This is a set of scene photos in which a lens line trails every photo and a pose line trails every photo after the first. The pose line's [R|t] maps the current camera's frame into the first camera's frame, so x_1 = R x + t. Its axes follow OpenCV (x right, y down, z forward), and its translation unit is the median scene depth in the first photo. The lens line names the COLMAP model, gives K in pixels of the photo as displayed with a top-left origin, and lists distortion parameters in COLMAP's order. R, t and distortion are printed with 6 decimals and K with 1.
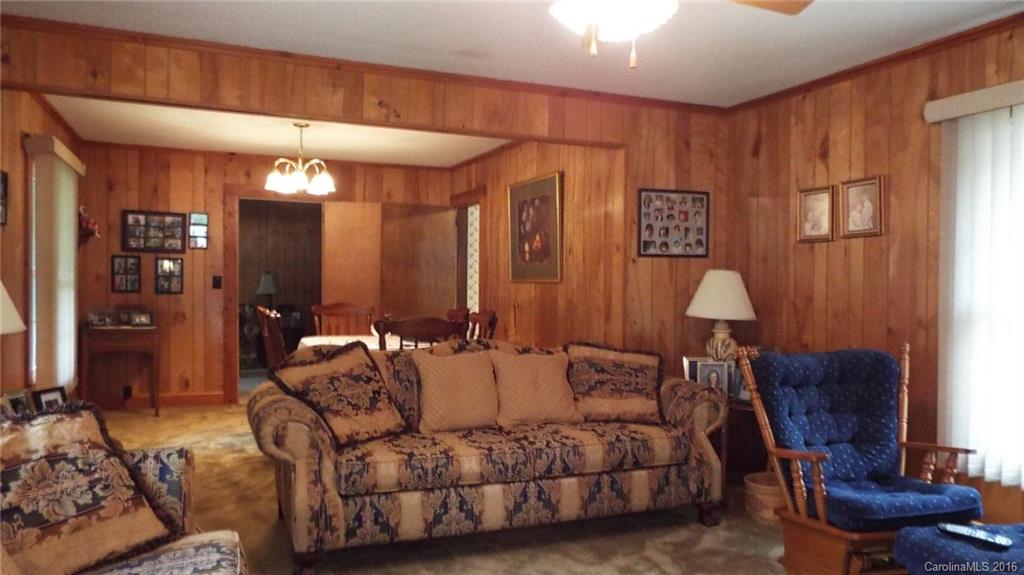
lens RADIAL K [[746.9, 0, 510.9], [0, 746.9, 287.3], [0, 0, 1]] dist [-0.016336, 0.018319]
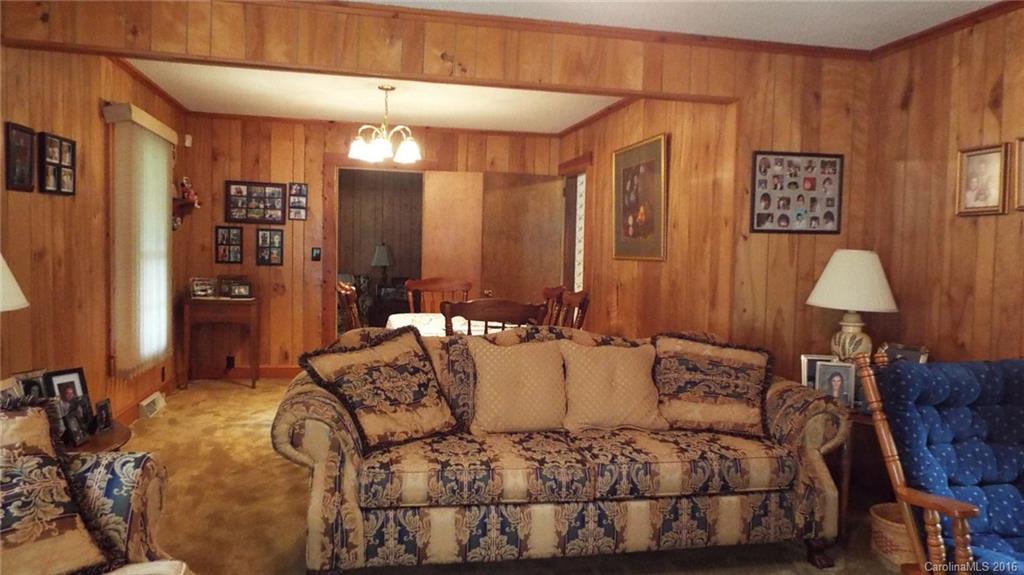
lens RADIAL K [[746.9, 0, 516.3], [0, 746.9, 286.1], [0, 0, 1]] dist [-0.016336, 0.018319]
pose [[0.983443, 0.021259, -0.179969, 0.073251], [-0.014935, 0.999225, 0.036425, -0.008370], [0.180604, -0.033134, 0.982998, 0.142296]]
